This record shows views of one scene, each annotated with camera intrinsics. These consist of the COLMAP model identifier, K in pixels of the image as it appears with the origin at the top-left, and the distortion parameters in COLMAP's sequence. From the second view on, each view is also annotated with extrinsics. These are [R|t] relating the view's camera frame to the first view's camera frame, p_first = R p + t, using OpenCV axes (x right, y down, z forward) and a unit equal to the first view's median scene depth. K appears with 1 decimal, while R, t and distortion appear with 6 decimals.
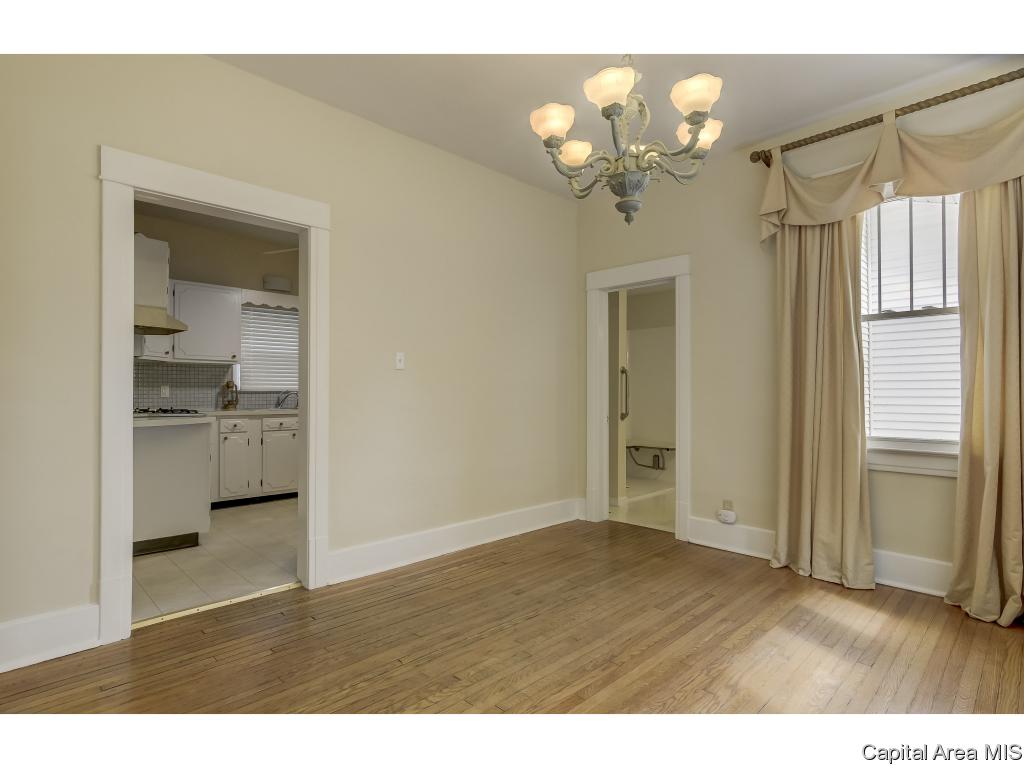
lens RADIAL K [[527.3, 0, 513.6], [0, 527.3, 387.2], [0, 0, 1]] dist [0.000854, 0.001072]
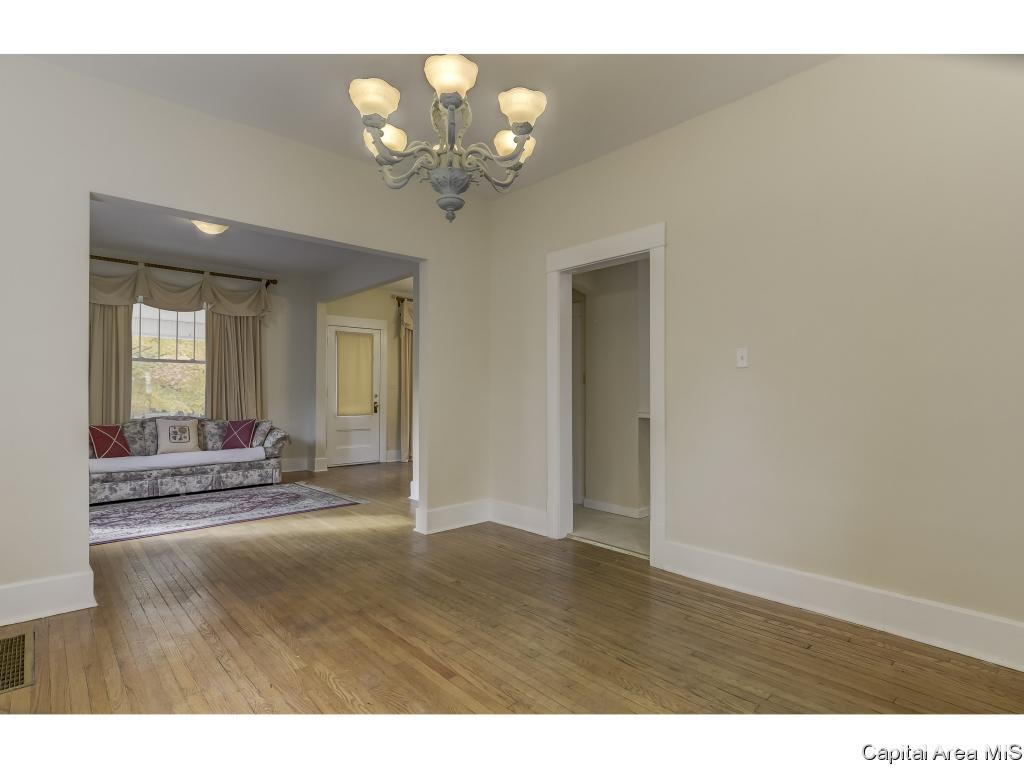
lens RADIAL K [[527.3, 0, 513.6], [0, 527.3, 387.2], [0, 0, 1]] dist [0.000854, 0.001072]
pose [[-0.044318, -0.009882, -0.998969, 0.873433], [0.016981, 0.999799, -0.010643, 0.002244], [0.998873, -0.017435, -0.044142, 0.850072]]
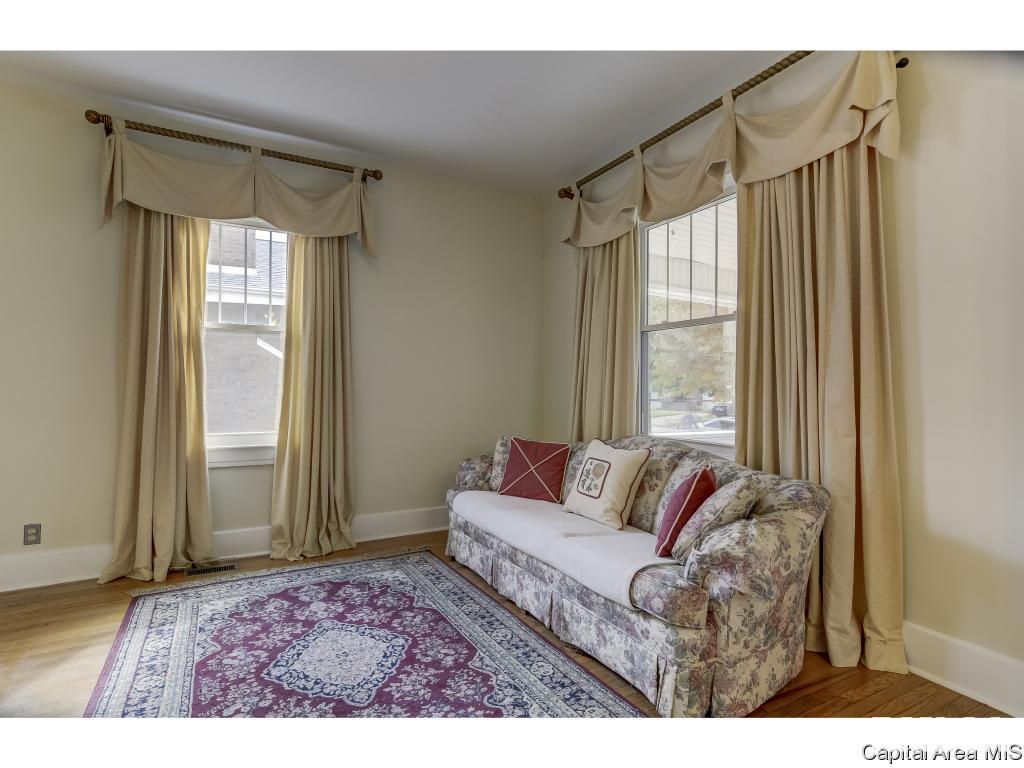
lens RADIAL K [[513.4, 0, 515.3], [0, 513.4, 380.7], [0, 0, 1]] dist [-0.002595, -0.000181]
pose [[-0.961426, 0.001100, 0.275061, -1.481431], [-0.009451, 0.999270, -0.037029, 0.003059], [-0.274901, -0.038200, -0.960713, 0.337663]]
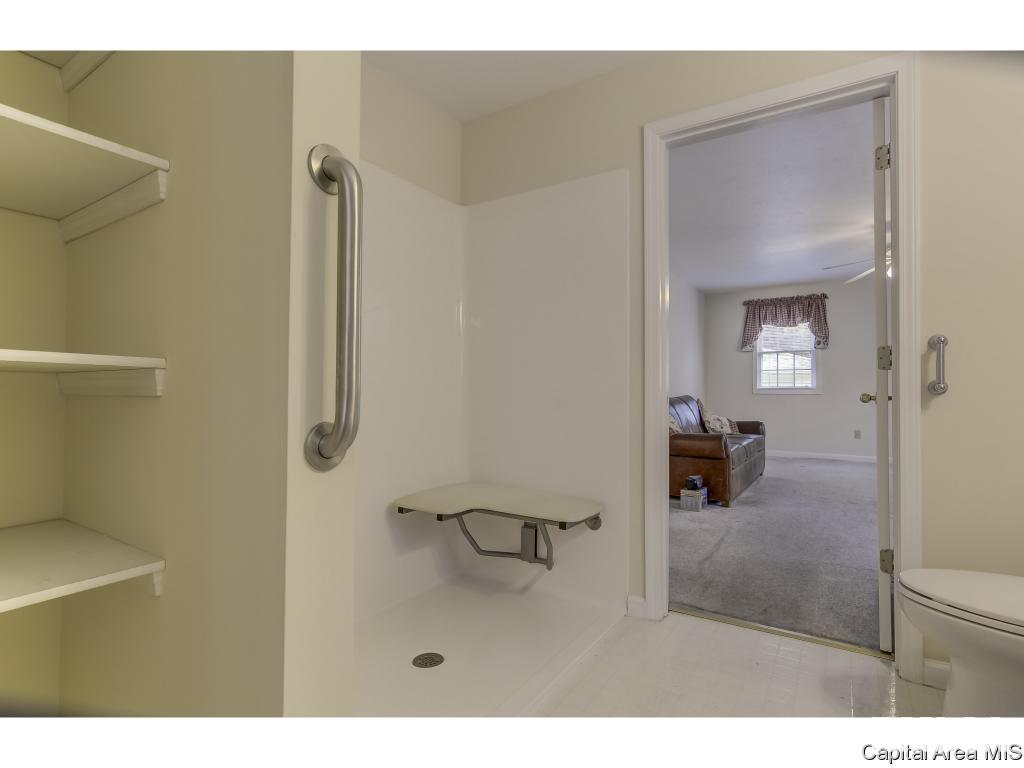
lens RADIAL K [[513.4, 0, 515.3], [0, 513.4, 380.7], [0, 0, 1]] dist [-0.002595, -0.000181]
pose [[0.976555, 0.004634, 0.215220, 0.459362], [-0.004813, 0.999988, 0.000308, 0.068775], [-0.215216, -0.001337, 0.976566, 1.638154]]
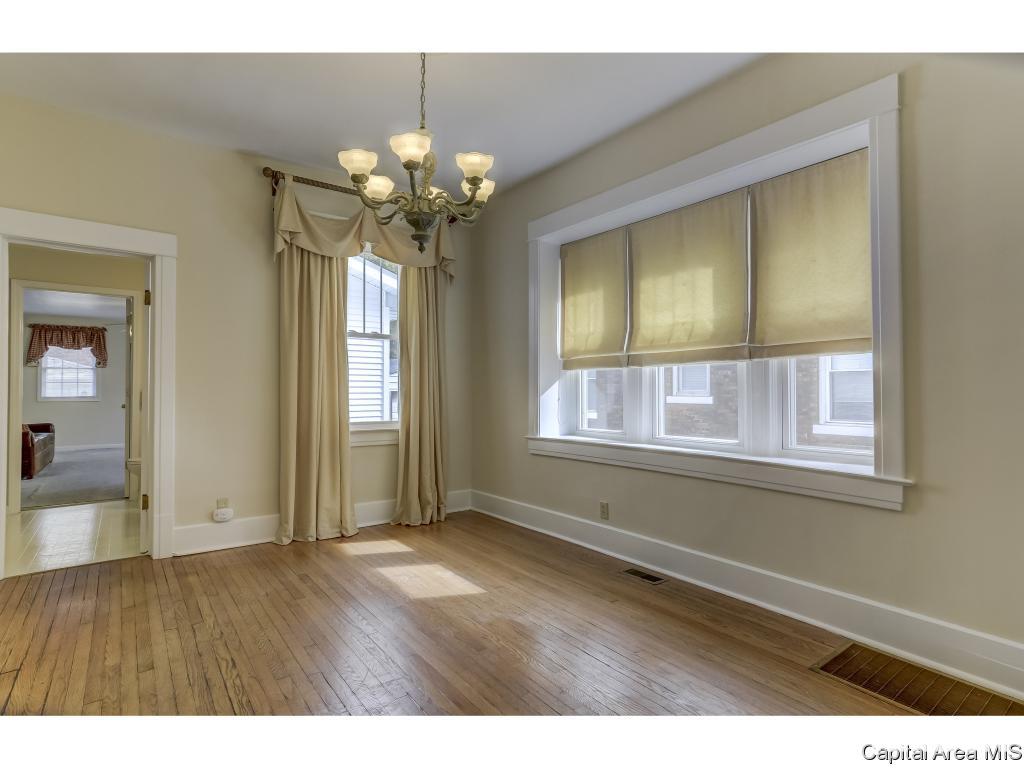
lens RADIAL K [[526.9, 0, 529.3], [0, 526.9, 380.2], [0, 0, 1]] dist [0.001593, 0.001139]
pose [[0.126856, 0.016468, 0.991784, -0.718022], [-0.014227, 0.999790, -0.014781, -0.001696], [-0.991819, -0.012235, 0.127064, 0.432040]]
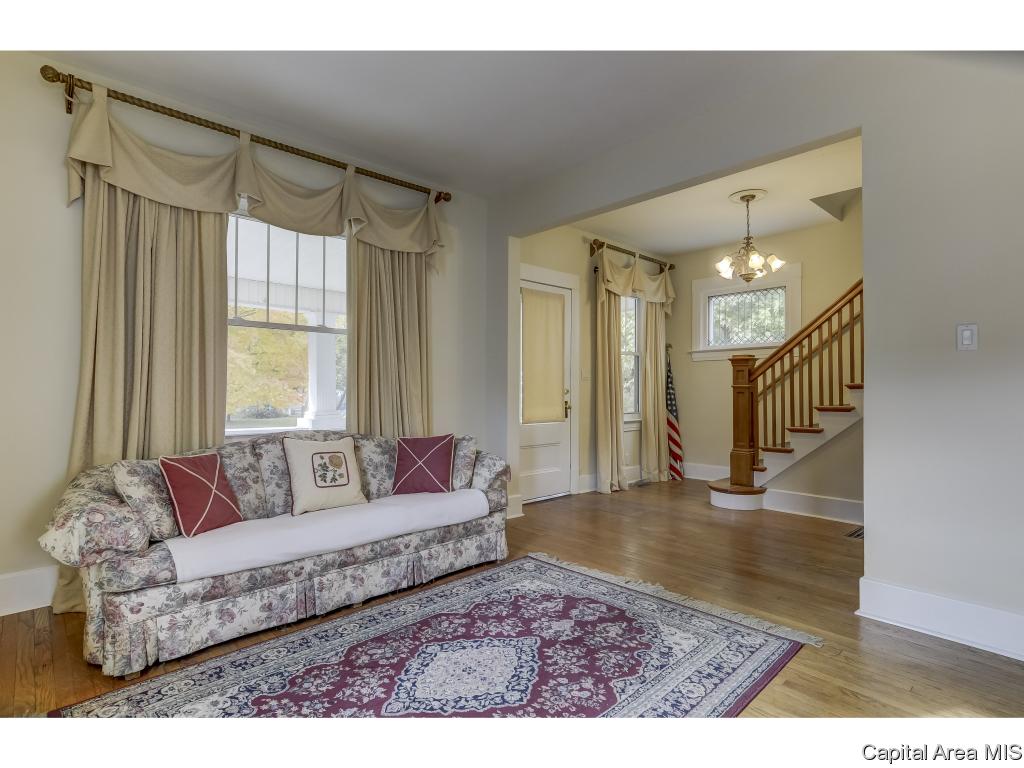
lens RADIAL K [[522.4, 0, 514.9], [0, 522.4, 382.0], [0, 0, 1]] dist [-0.004997, -0.000215]
pose [[-0.028089, -0.010388, -0.999551, -0.239592], [0.015623, 0.999819, -0.010830, -0.012194], [0.999483, -0.015920, -0.027922, -0.272348]]
